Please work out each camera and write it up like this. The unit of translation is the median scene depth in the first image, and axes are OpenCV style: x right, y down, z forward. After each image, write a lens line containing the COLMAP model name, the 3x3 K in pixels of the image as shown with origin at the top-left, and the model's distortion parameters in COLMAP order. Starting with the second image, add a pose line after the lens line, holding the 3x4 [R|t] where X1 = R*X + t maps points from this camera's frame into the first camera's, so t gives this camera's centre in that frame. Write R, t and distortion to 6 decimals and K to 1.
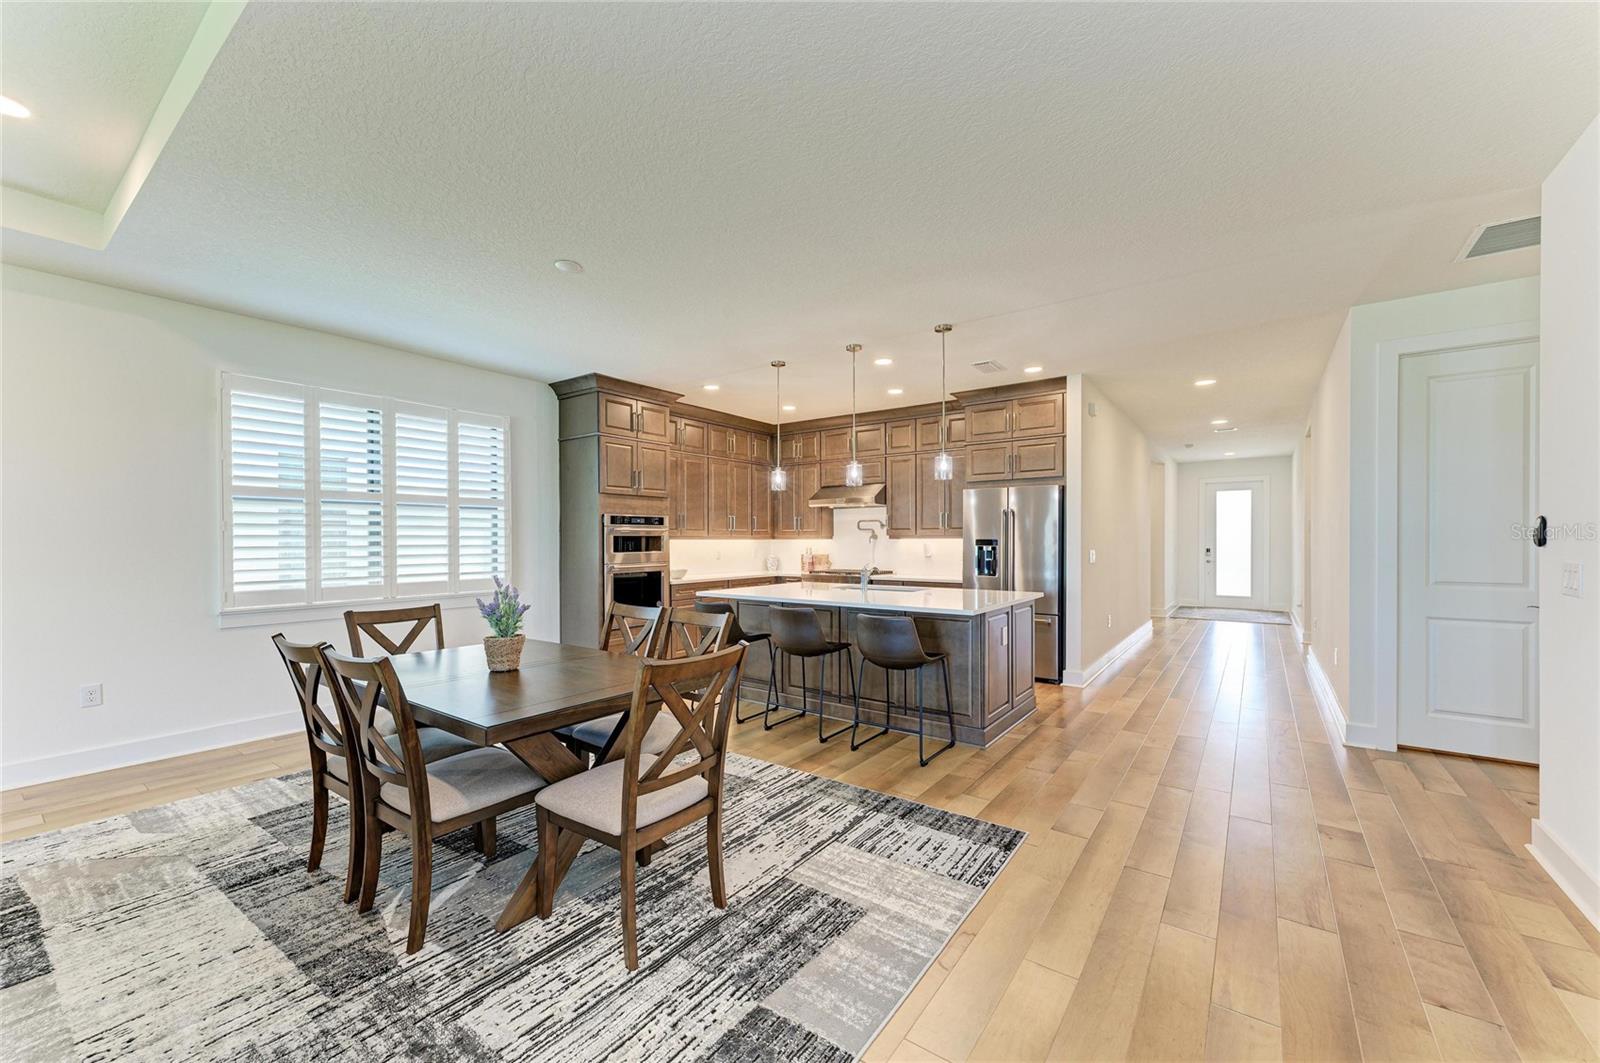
lens RADIAL K [[625.8, 0, 802.8], [0, 625.8, 538.0], [0, 0, 1]] dist [0.015378, -0.004588]
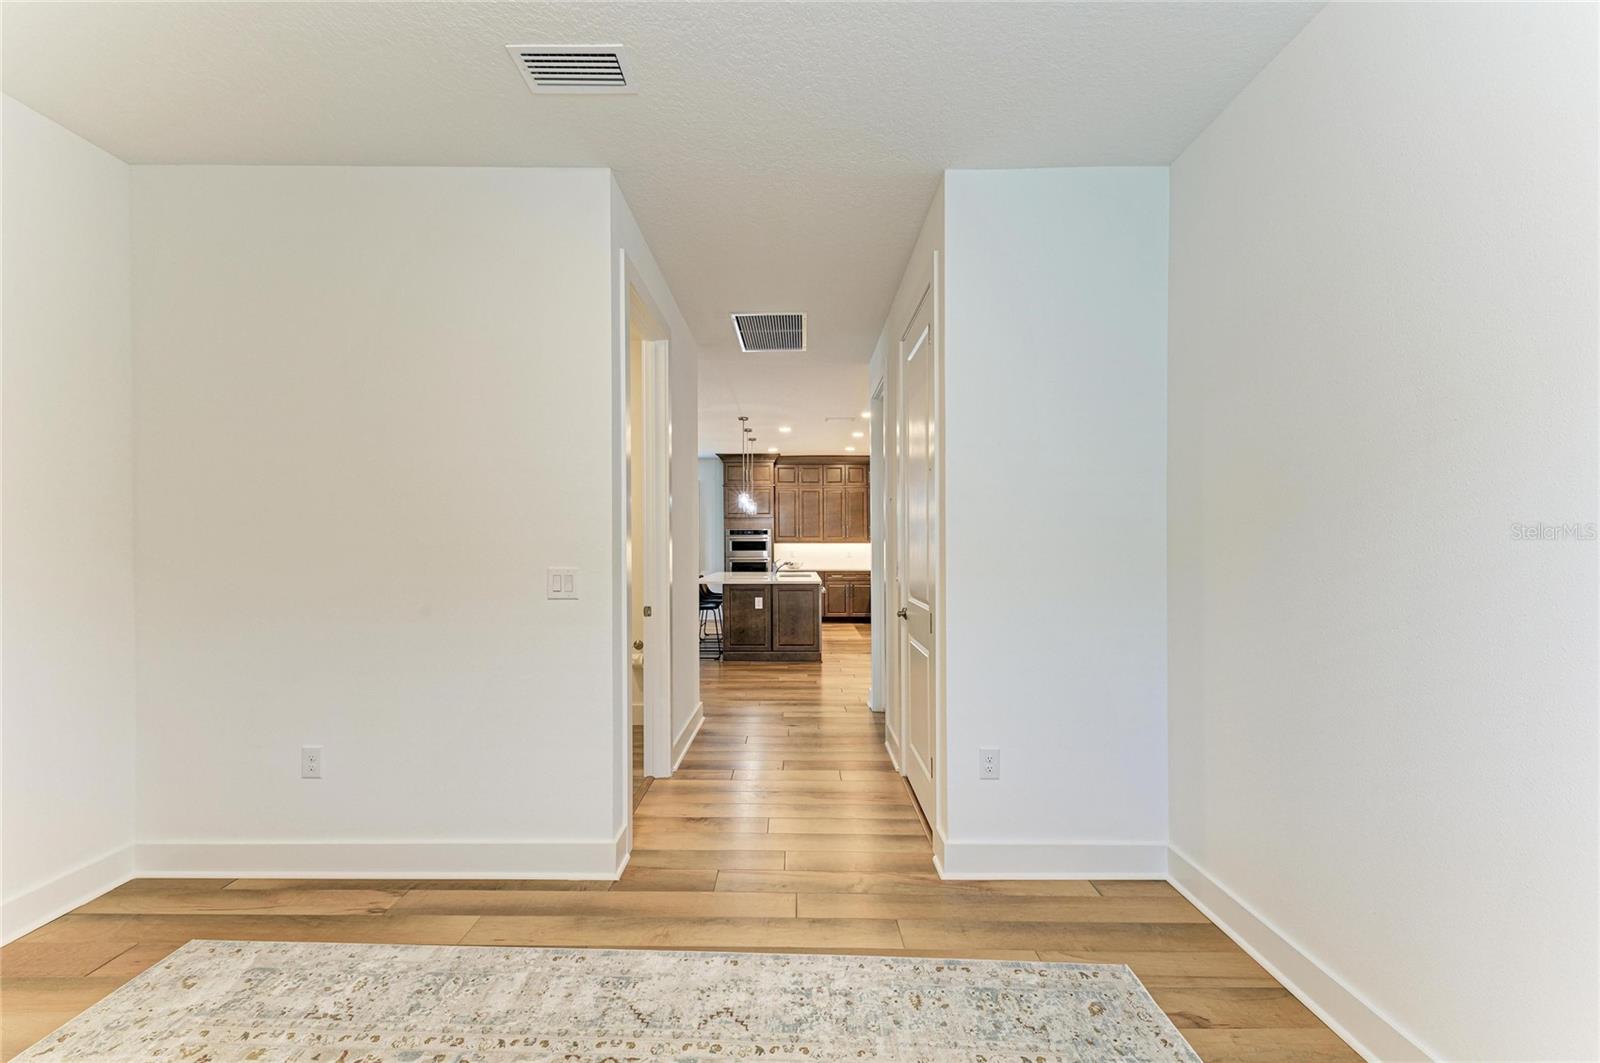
lens RADIAL K [[625.8, 0, 790.9], [0, 625.8, 547.0], [0, 0, 1]] dist [0.015378, -0.004588]
pose [[0.587996, 0.006414, -0.808838, 1.209551], [0.000690, 0.999964, 0.008431, -0.001969], [0.808863, -0.005515, 0.587971, 0.063269]]
